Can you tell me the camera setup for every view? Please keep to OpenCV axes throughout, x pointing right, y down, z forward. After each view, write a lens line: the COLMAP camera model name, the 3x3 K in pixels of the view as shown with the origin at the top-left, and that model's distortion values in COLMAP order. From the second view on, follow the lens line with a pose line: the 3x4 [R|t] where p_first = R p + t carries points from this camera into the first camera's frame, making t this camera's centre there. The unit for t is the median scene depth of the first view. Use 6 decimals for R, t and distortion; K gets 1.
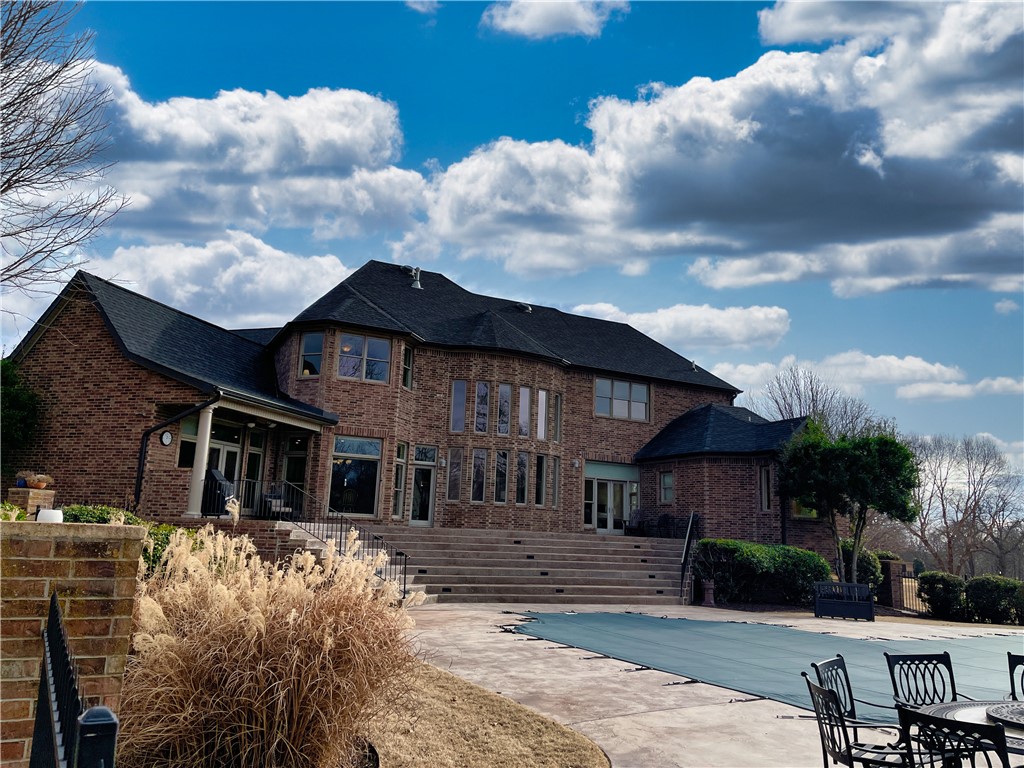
lens RADIAL K [[776.6, 0, 511.7], [0, 776.6, 382.3], [0, 0, 1]] dist [0.043932, -0.000816]
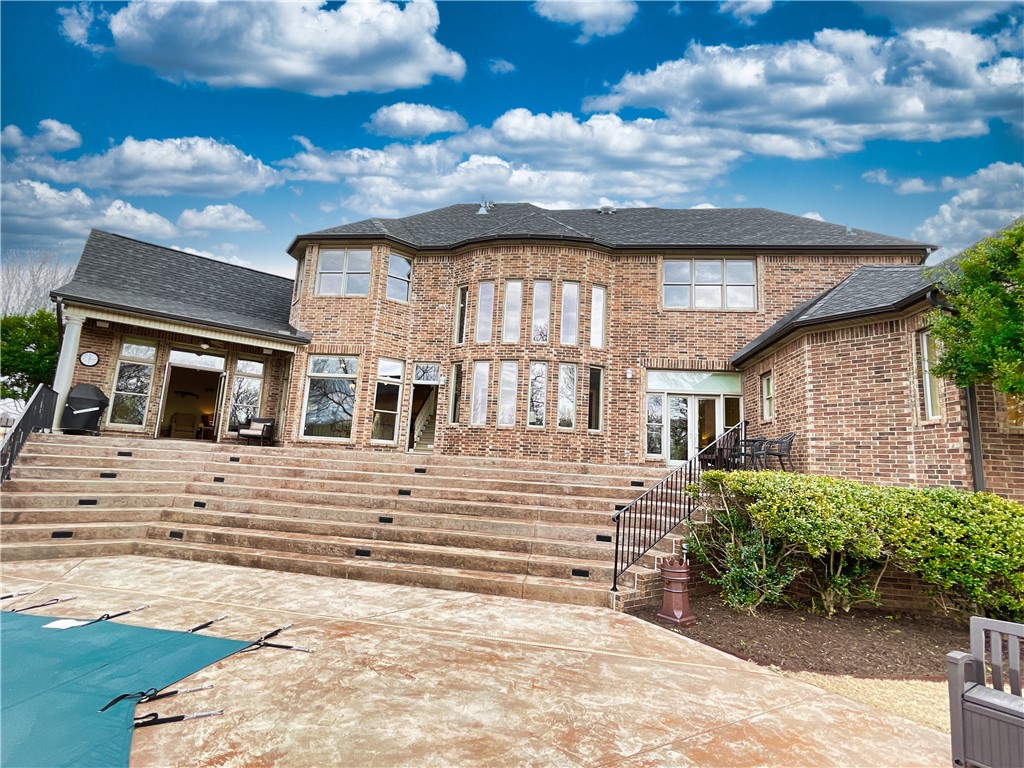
lens RADIAL K [[489.0, 0, 512.6], [0, 489.0, 385.7], [0, 0, 1]] dist [-0.003267, -0.000227]
pose [[0.819156, -0.081406, -0.567764, 0.276498], [0.086607, 0.996082, -0.017863, 0.123403], [0.566994, -0.034540, 0.822998, 0.587651]]
